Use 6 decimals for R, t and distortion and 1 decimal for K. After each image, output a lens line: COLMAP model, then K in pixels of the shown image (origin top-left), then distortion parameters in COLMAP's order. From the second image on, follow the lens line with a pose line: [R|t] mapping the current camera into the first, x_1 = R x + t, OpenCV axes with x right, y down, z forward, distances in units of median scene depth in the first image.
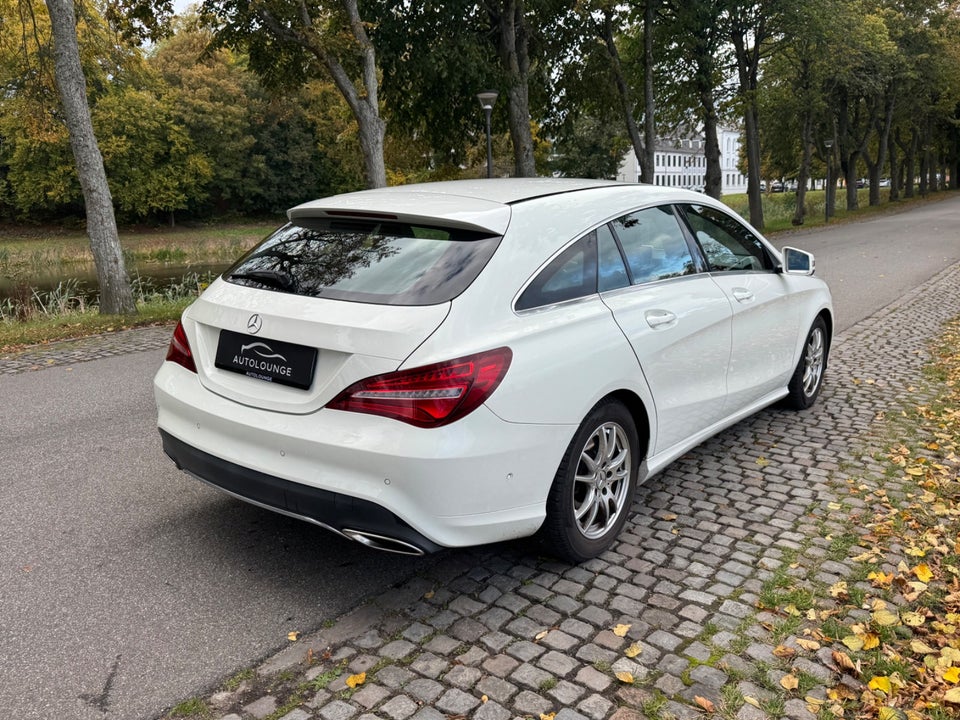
lens RADIAL K [[793.4, 0, 471.4], [0, 793.4, 361.2], [0, 0, 1]] dist [0.036702, -0.041515]
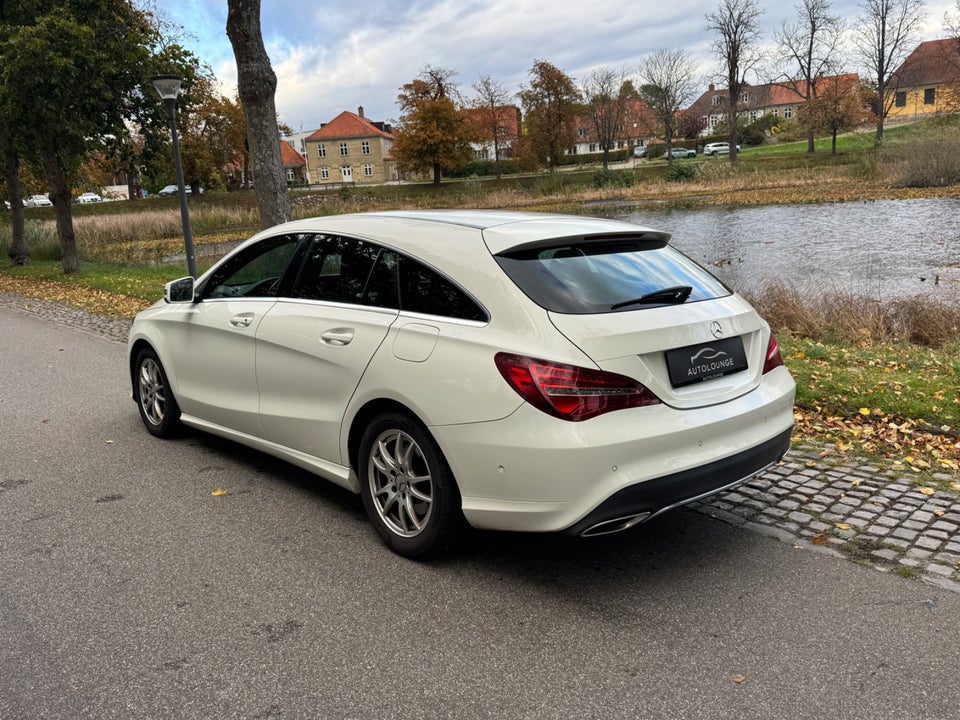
lens RADIAL K [[793.4, 0, 488.0], [0, 793.4, 362.8], [0, 0, 1]] dist [0.036702, -0.041515]
pose [[0.157059, -0.191779, 0.968790, -0.516791], [0.243580, 0.958181, 0.150190, -0.090710], [-0.957079, 0.212389, 0.197205, 0.397412]]
